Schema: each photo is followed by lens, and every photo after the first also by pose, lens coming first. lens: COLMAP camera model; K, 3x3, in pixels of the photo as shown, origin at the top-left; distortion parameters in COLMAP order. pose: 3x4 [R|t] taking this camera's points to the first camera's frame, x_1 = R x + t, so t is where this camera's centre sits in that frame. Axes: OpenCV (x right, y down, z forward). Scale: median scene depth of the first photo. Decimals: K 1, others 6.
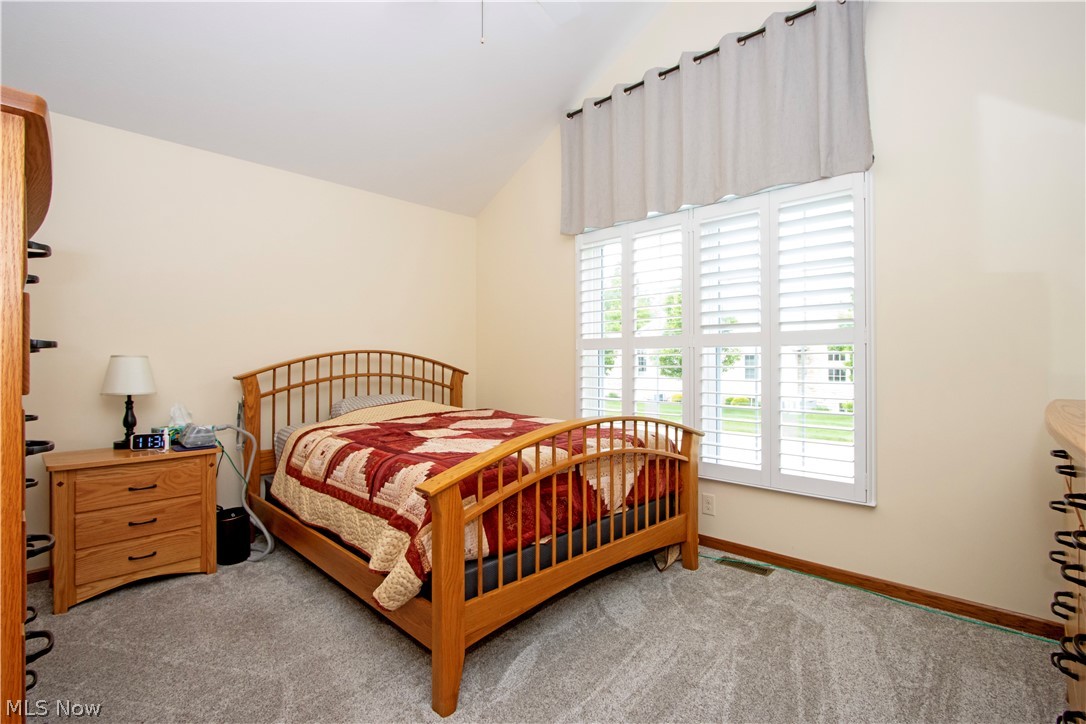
lens RADIAL K [[501.0, 0, 539.9], [0, 501.0, 354.9], [0, 0, 1]] dist [-0.016330, 0.000403]
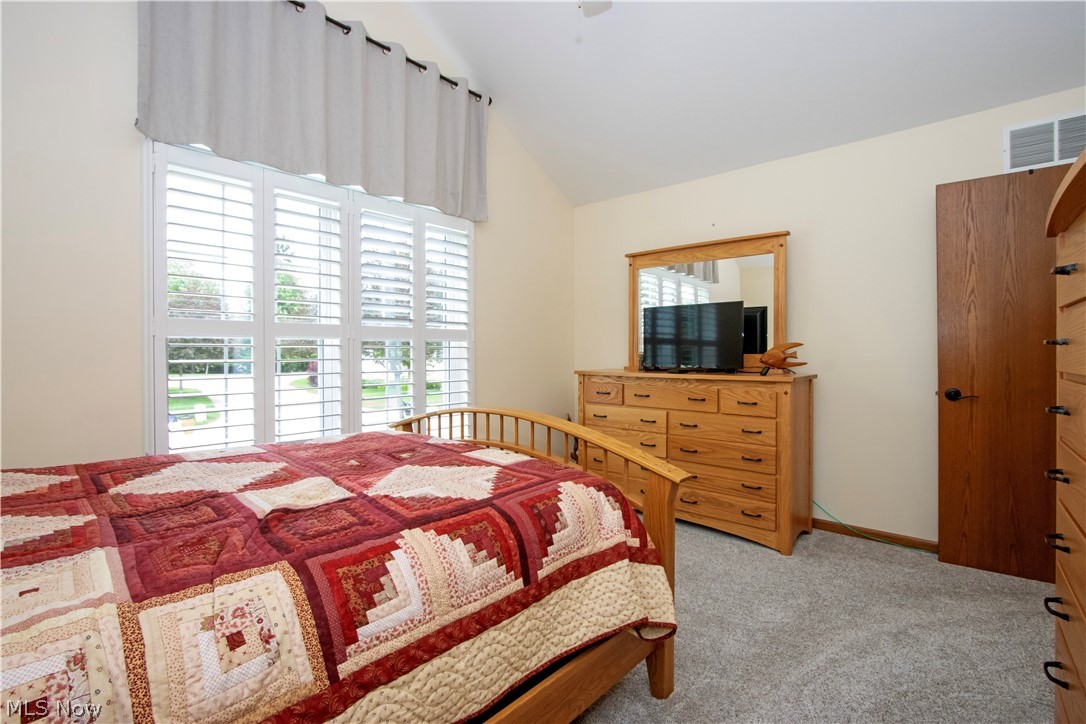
lens RADIAL K [[501.0, 0, 539.9], [0, 501.0, 354.9], [0, 0, 1]] dist [-0.016330, 0.000403]
pose [[-0.057187, -0.003219, 0.998358, -0.812086], [-0.016657, 0.999859, 0.002270, 0.010507], [-0.998225, -0.016500, -0.057232, 0.881287]]
